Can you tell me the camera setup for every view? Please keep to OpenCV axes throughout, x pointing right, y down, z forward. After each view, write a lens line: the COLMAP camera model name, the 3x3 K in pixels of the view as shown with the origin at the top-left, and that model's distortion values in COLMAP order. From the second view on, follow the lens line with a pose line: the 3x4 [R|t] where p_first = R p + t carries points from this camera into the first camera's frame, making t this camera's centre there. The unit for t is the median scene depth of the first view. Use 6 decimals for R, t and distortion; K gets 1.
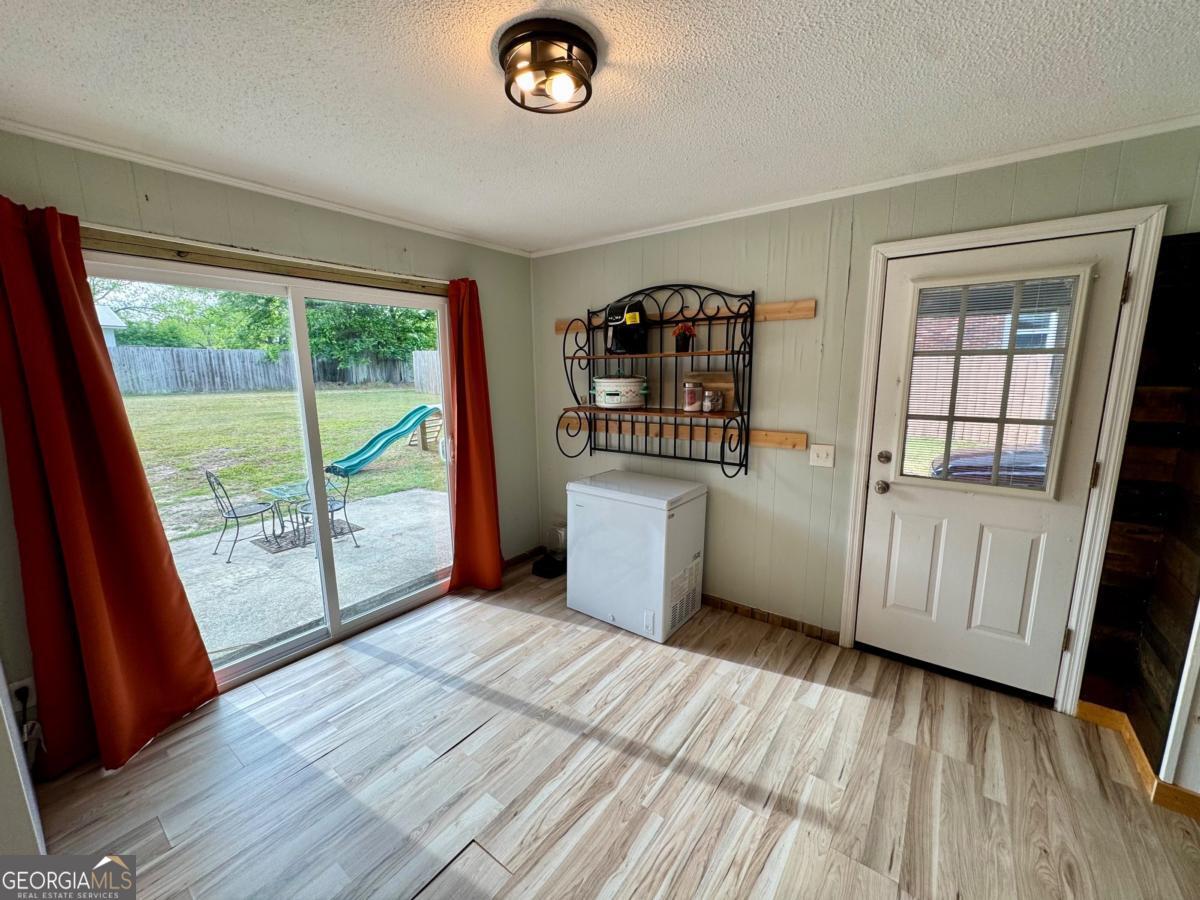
lens RADIAL K [[482.9, 0, 593.7], [0, 482.9, 452.6], [0, 0, 1]] dist [-0.001849, -0.000315]
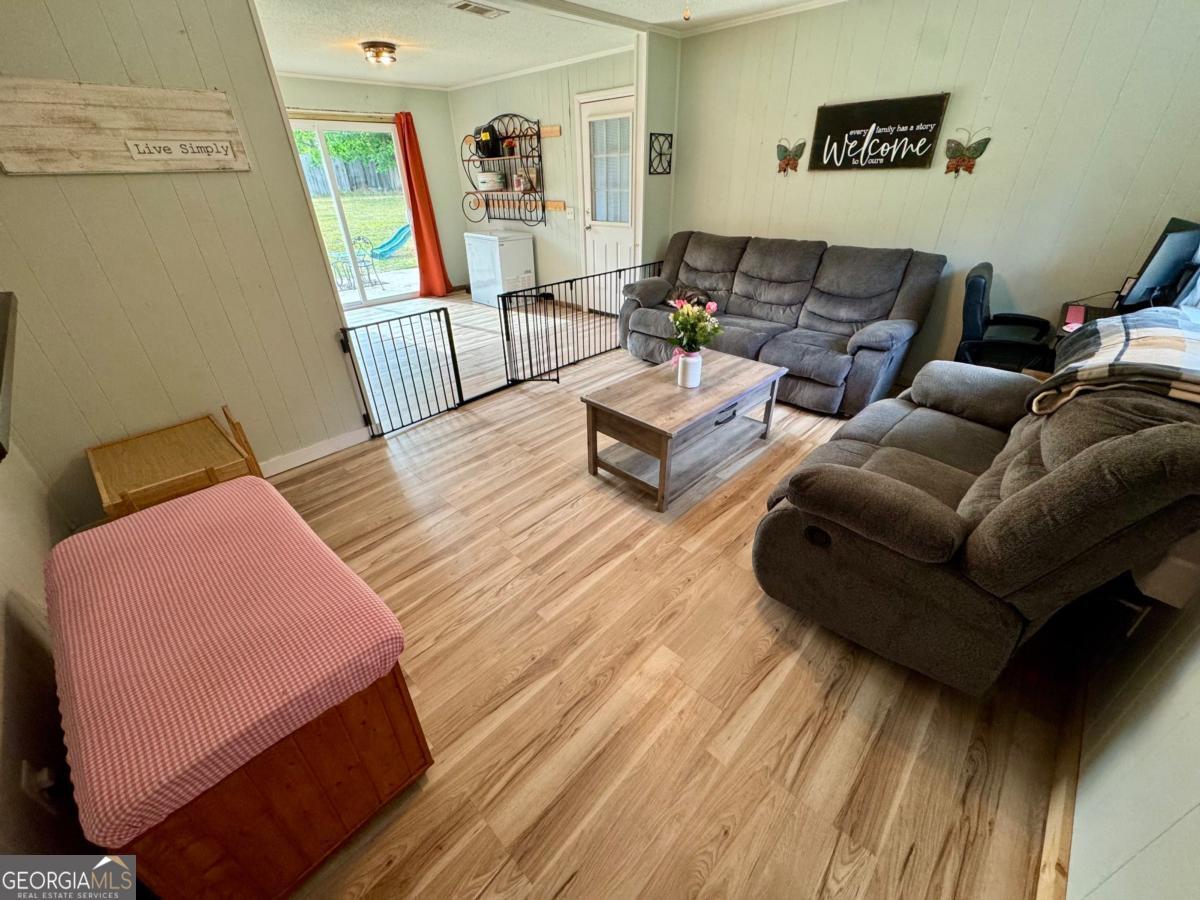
lens RADIAL K [[482.9, 0, 593.7], [0, 482.9, 452.6], [0, 0, 1]] dist [-0.001849, -0.000315]
pose [[0.992182, 0.048304, -0.115069, 0.730616], [-0.004866, 0.936328, 0.351092, 0.202401], [0.124701, -0.347787, 0.929244, -1.063267]]
